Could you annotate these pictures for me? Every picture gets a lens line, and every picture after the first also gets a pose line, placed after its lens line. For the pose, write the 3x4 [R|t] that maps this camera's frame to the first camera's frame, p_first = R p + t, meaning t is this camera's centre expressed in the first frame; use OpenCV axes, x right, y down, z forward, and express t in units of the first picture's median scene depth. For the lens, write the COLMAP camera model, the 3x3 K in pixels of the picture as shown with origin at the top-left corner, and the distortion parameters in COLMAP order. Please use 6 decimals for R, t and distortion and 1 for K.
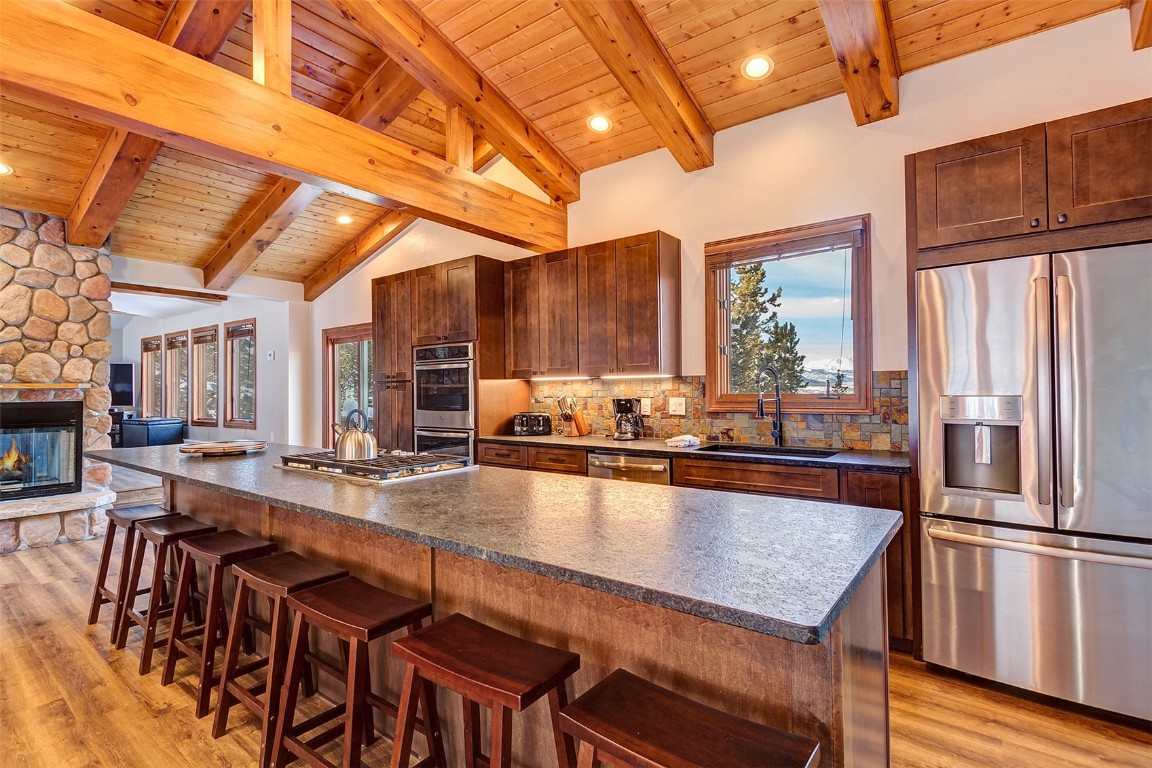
lens RADIAL K [[536.7, 0, 581.9], [0, 536.7, 380.1], [0, 0, 1]] dist [0.003831, -0.000732]
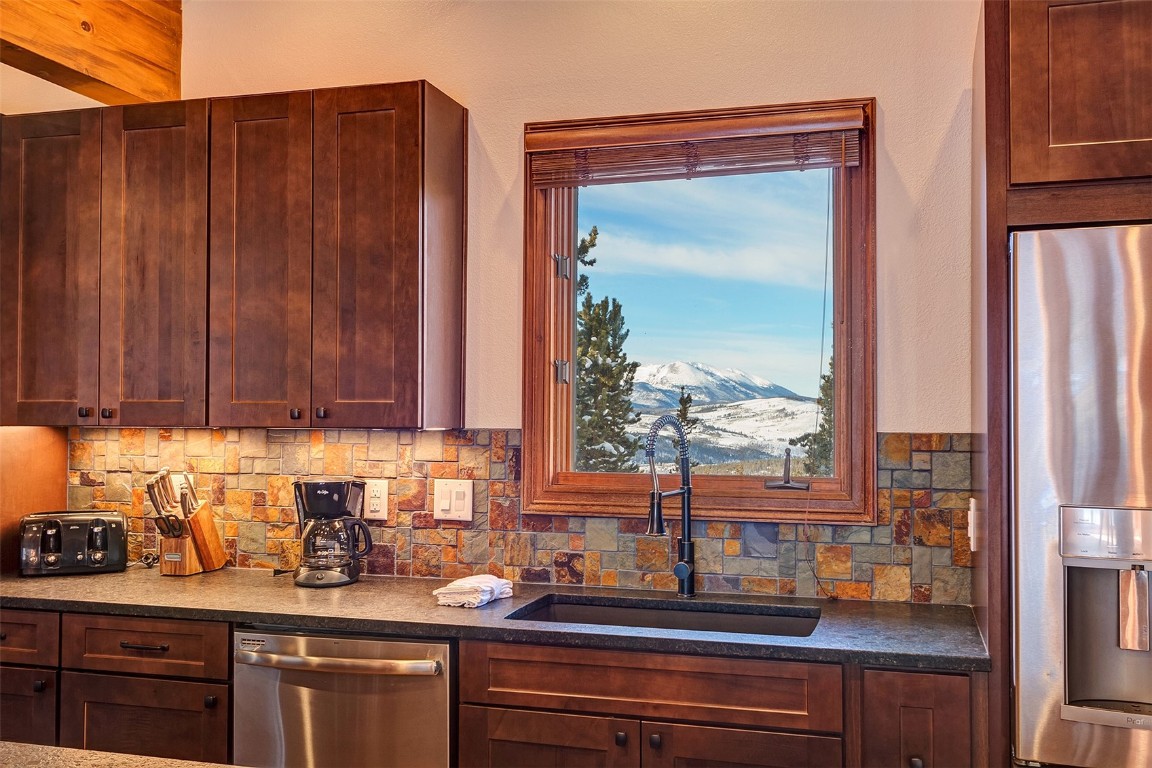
lens RADIAL K [[1083.1, 0, 576.0], [0, 1083.1, 389.8], [0, 0, 1]] dist [0.009063, 0.000000]
pose [[0.937791, 0.024016, 0.346368, -0.029948], [-0.021555, 0.999708, -0.010956, -0.031375], [-0.346530, 0.002808, 0.938035, 0.164589]]
